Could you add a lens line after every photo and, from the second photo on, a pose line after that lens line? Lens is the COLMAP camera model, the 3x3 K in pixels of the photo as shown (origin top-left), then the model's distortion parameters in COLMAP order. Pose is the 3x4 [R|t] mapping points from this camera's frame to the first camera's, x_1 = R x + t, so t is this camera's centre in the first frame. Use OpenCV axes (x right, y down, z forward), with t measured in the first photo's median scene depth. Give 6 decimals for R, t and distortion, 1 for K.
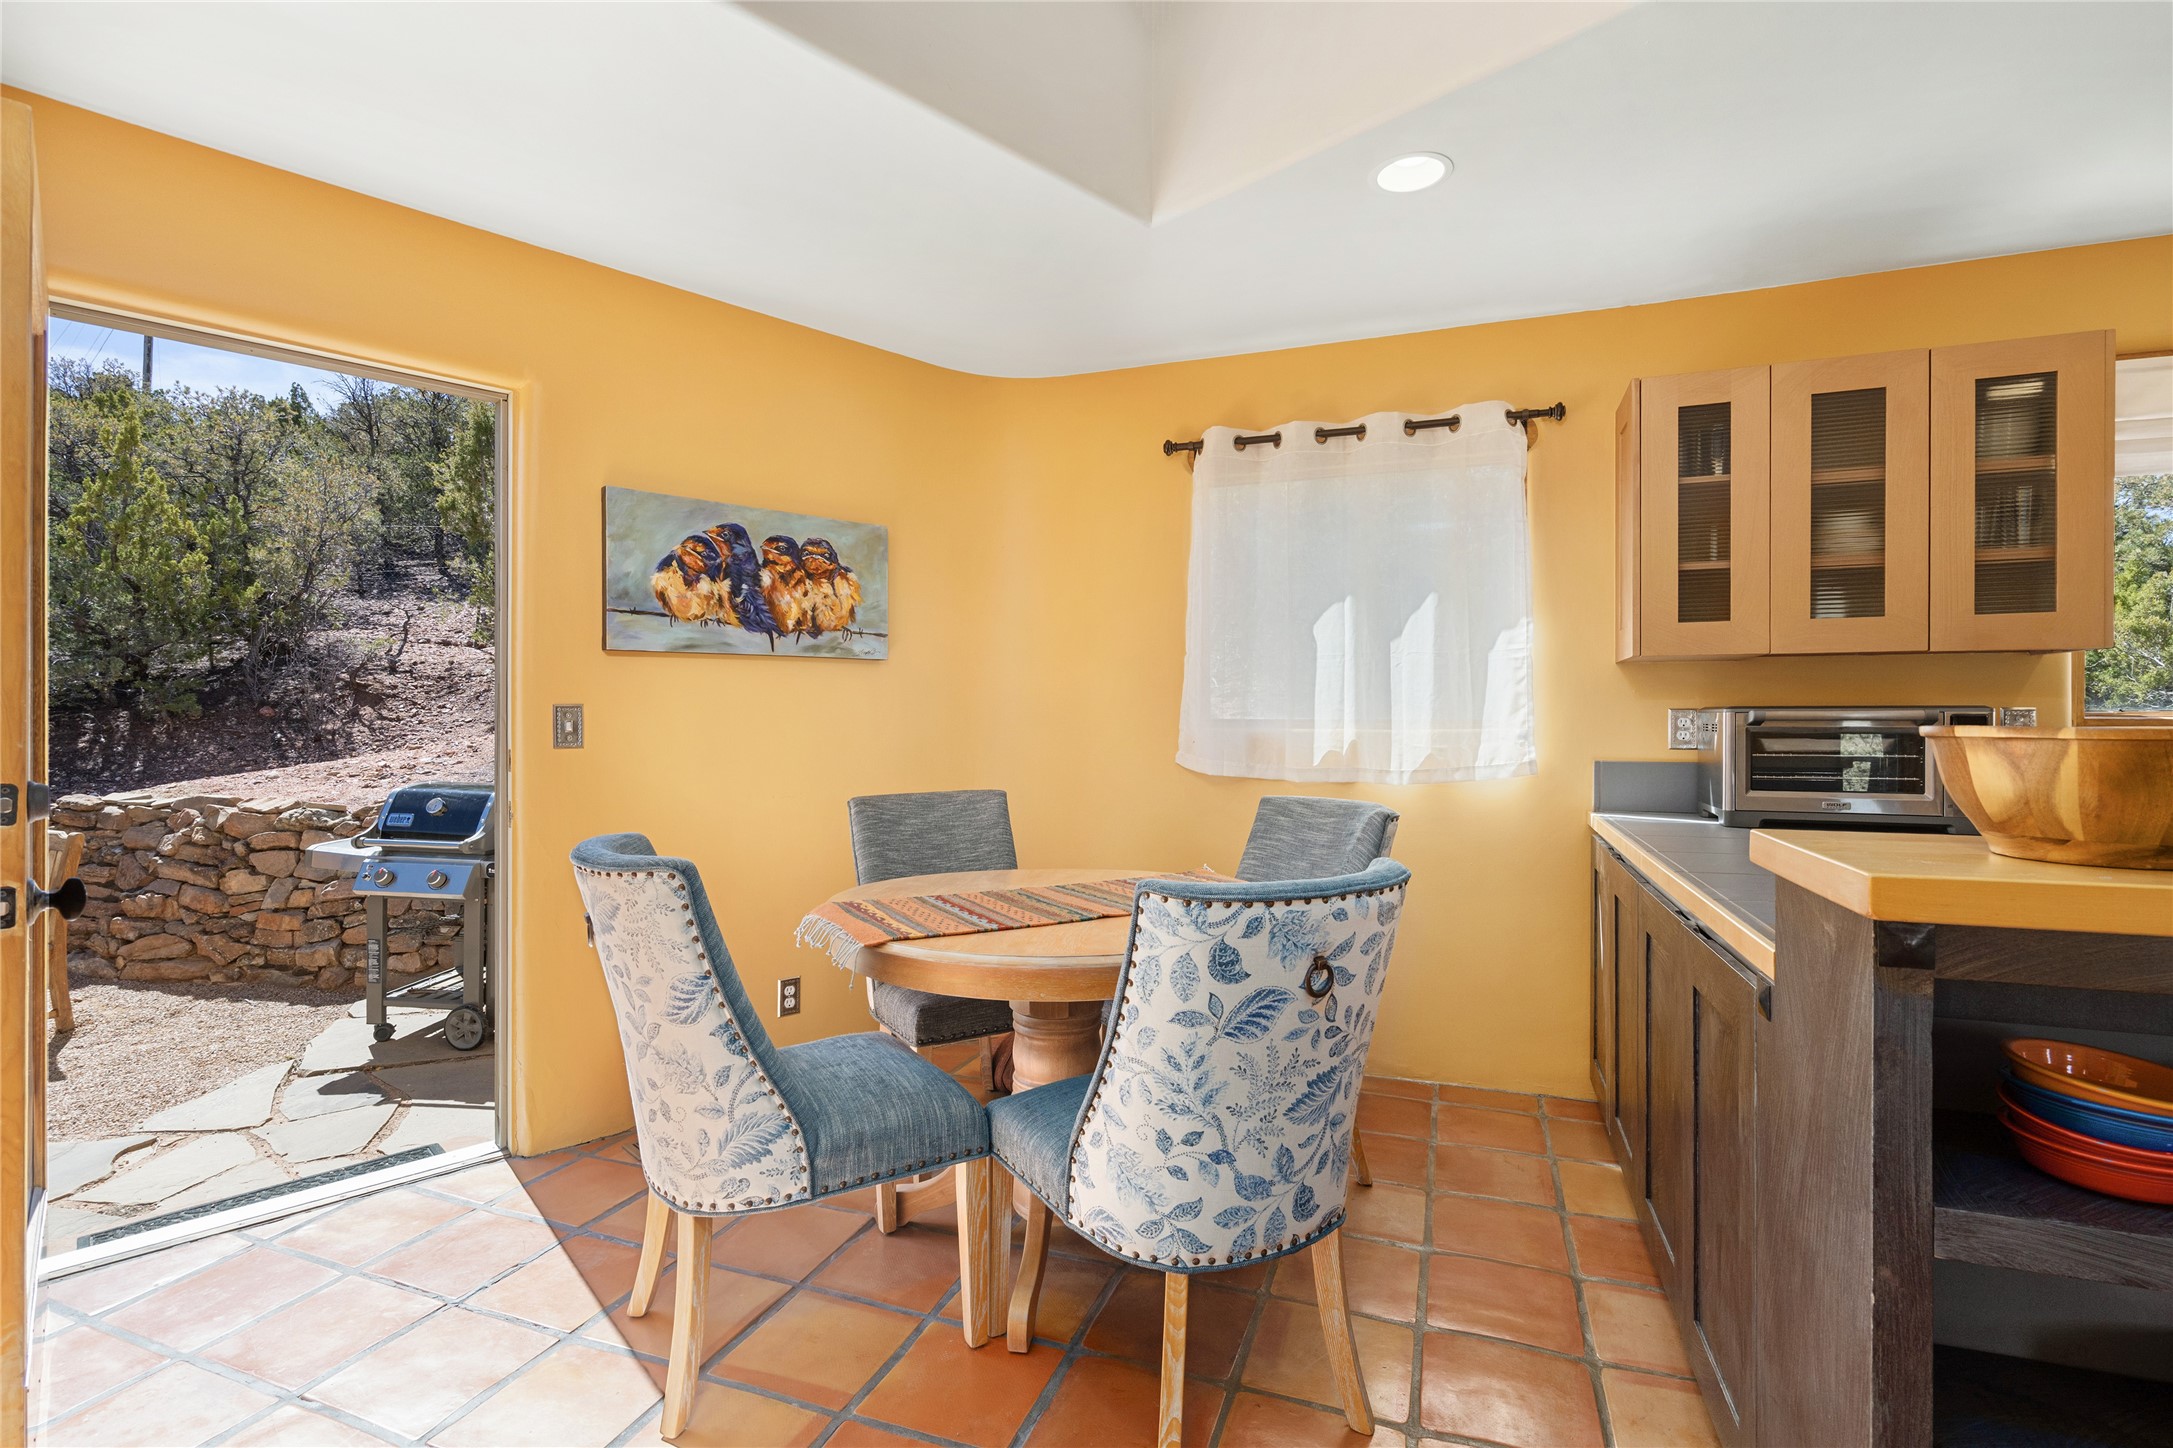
lens RADIAL K [[991.3, 0, 1072.3], [0, 991.3, 722.2], [0, 0, 1]] dist [0.002461, -0.000190]
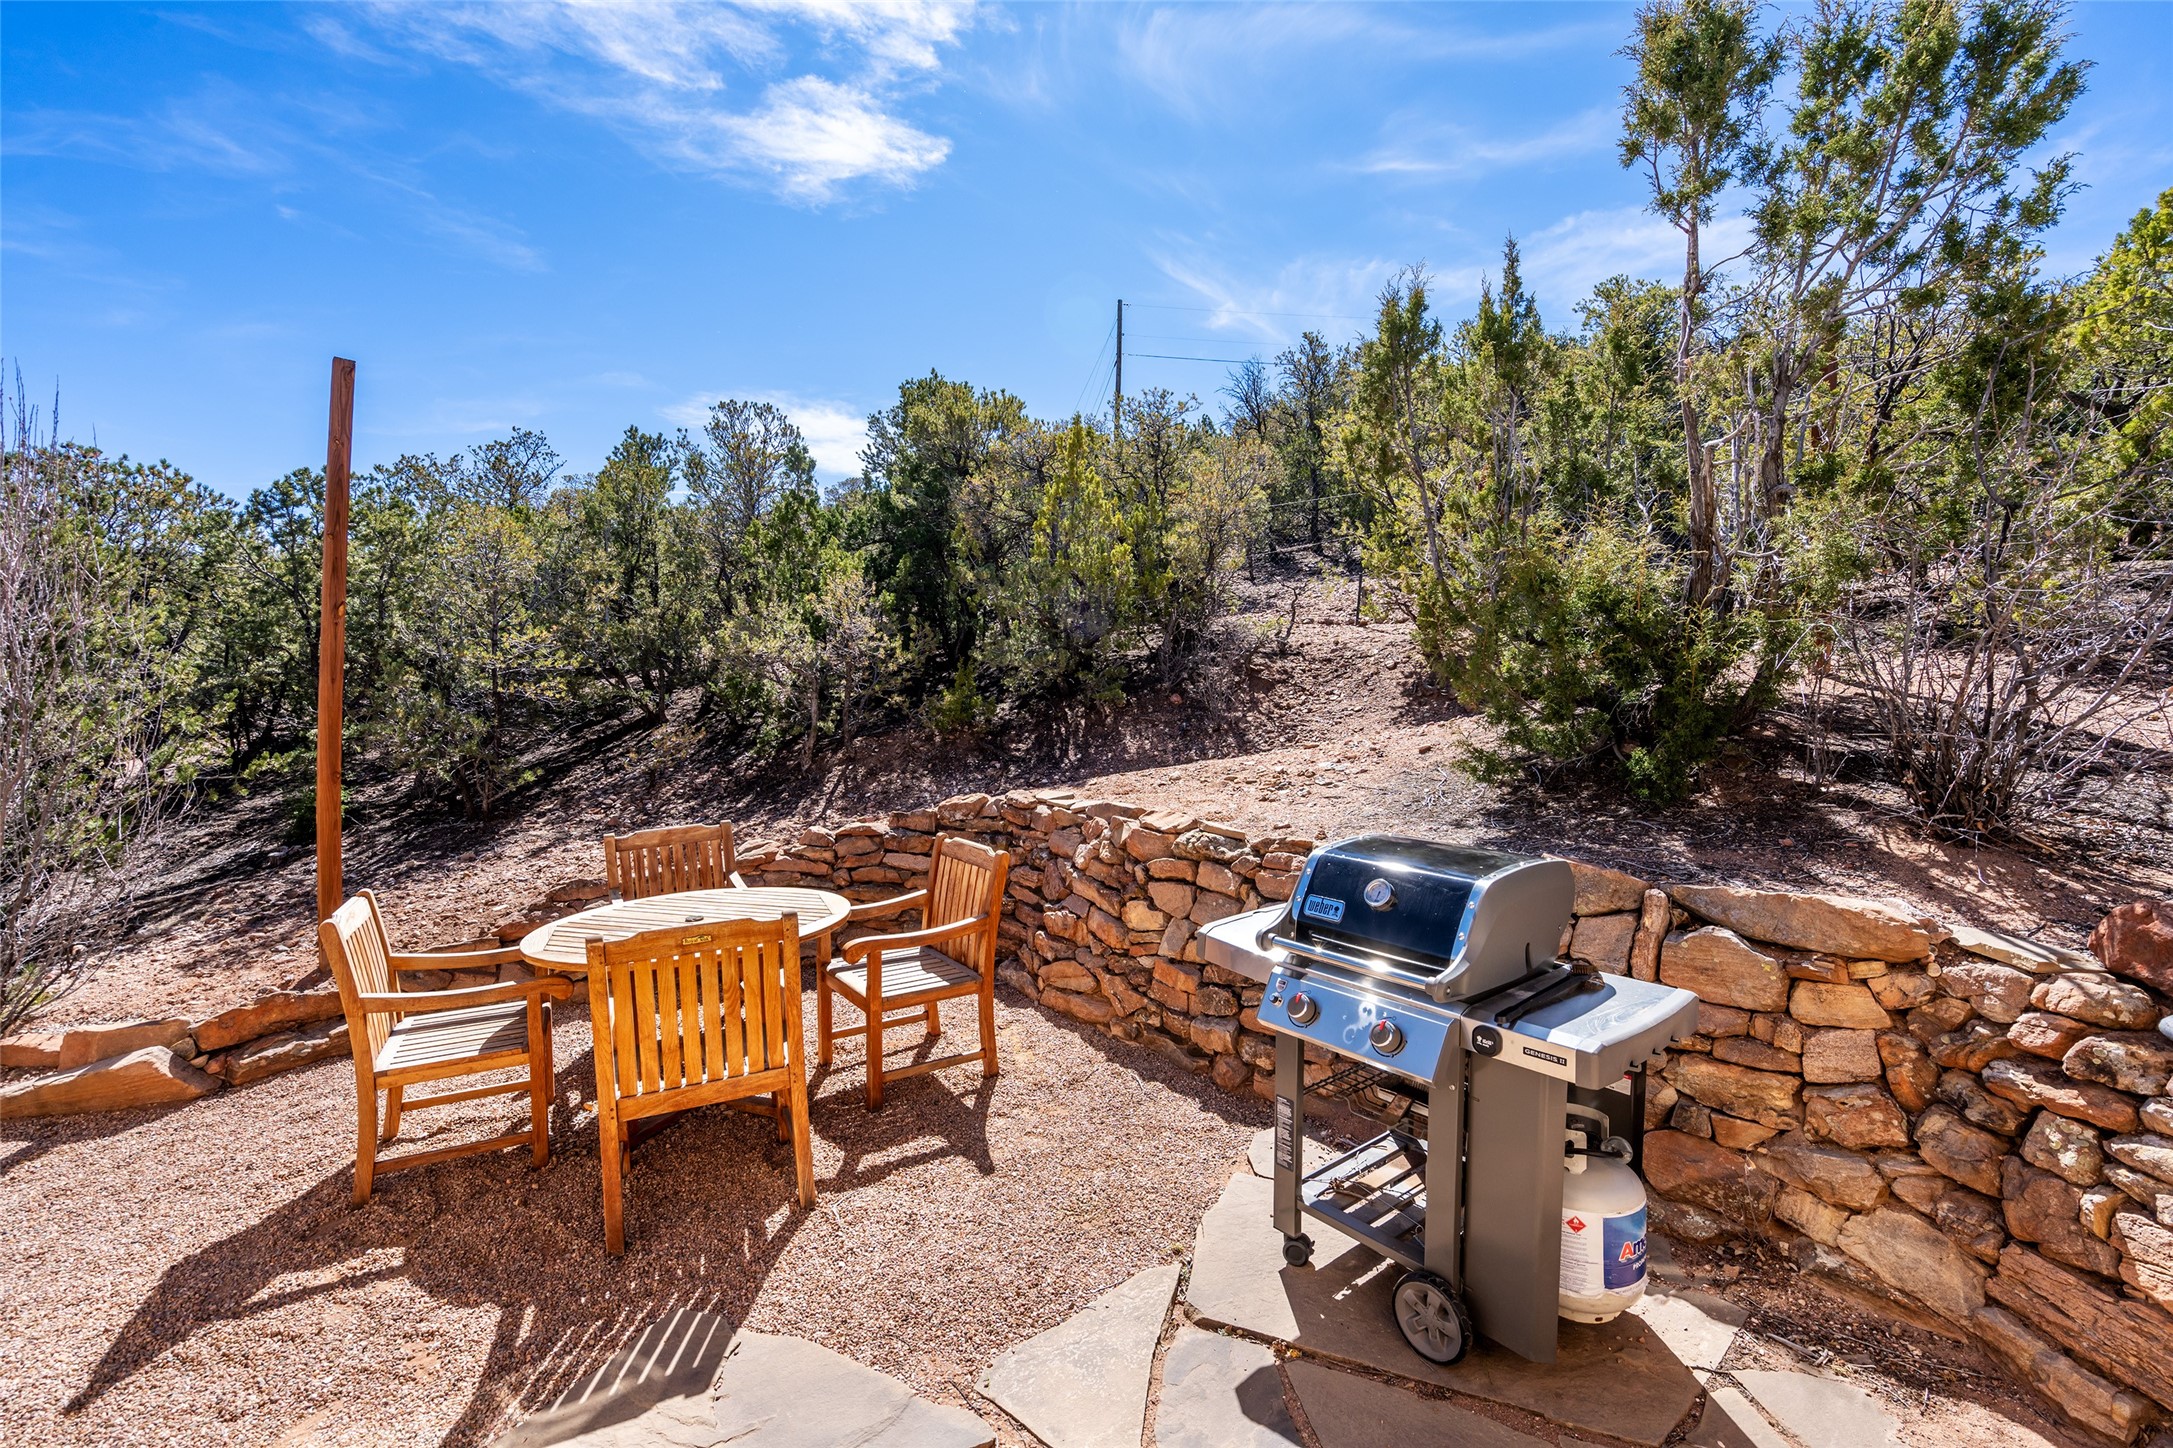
lens RADIAL K [[991.3, 0, 1082.3], [0, 991.3, 714.3], [0, 0, 1]] dist [0.002461, -0.000190]
pose [[0.705881, 0.016040, -0.708149, -0.279366], [-0.003544, 0.999811, 0.019113, -0.021686], [0.708321, -0.010982, 0.705805, 0.371855]]
